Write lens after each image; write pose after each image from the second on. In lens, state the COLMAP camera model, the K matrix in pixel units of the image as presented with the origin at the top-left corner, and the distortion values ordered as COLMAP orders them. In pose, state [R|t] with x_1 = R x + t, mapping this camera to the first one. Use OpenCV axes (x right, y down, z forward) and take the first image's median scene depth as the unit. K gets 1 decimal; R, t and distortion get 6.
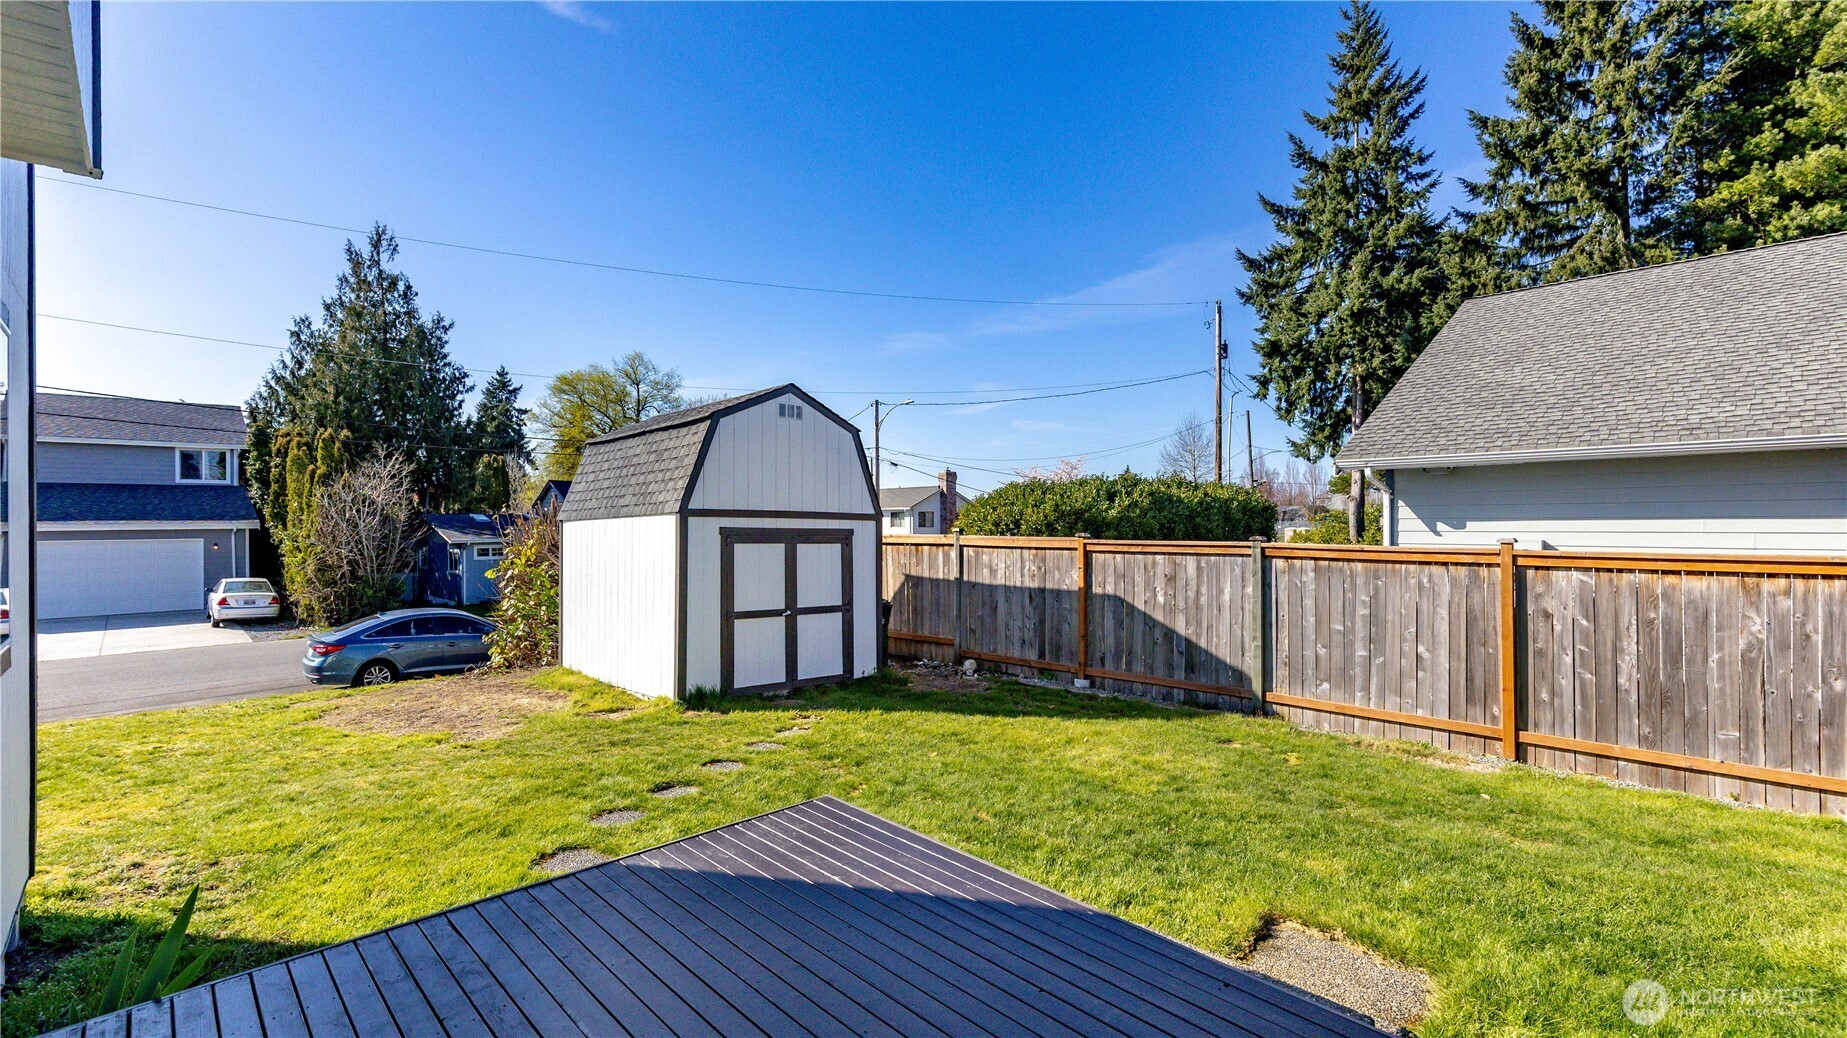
lens RADIAL K [[823.3, 0, 918.9], [0, 823.3, 517.3], [0, 0, 1]] dist [0.004392, 0.000556]
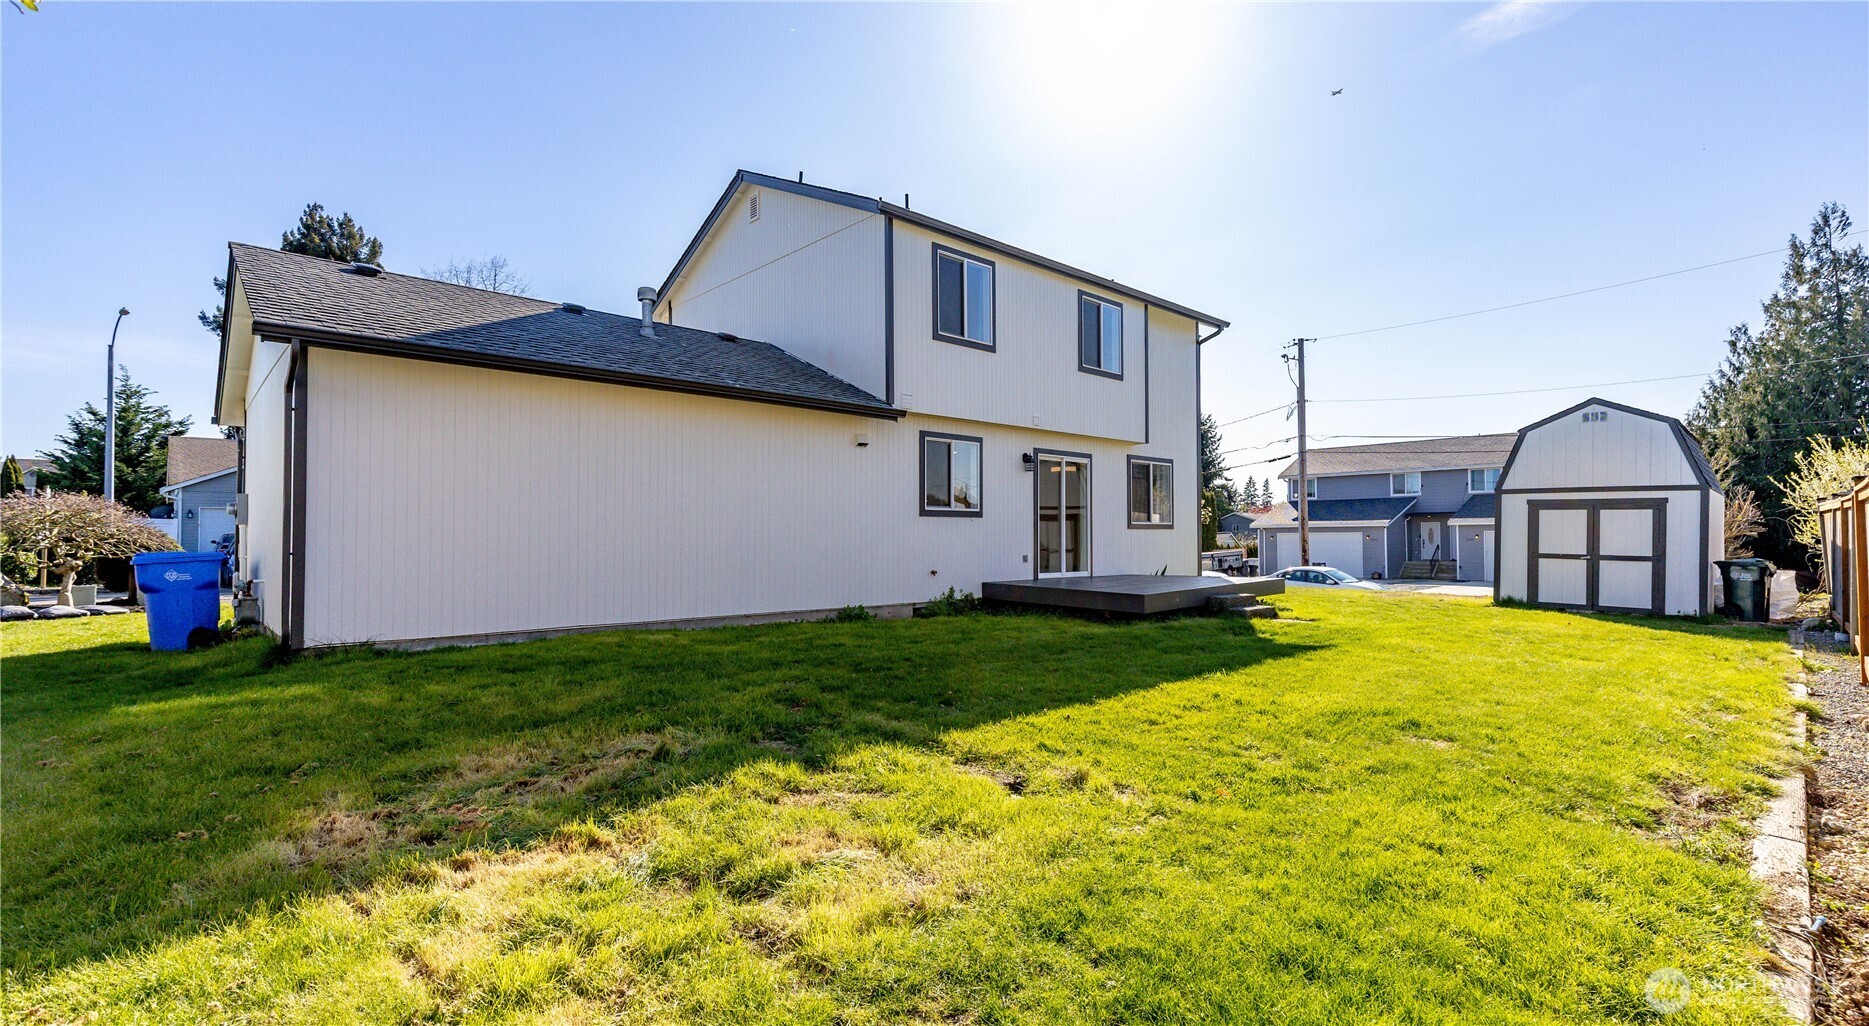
lens RADIAL K [[865.1, 0, 923.0], [0, 865.1, 530.2], [0, 0, 1]] dist [0.007313, 0.000246]
pose [[-0.004544, -0.008803, -0.999951, 1.543949], [0.010205, 0.999909, -0.008849, 0.078324], [0.999938, -0.010244, -0.004454, -0.180003]]
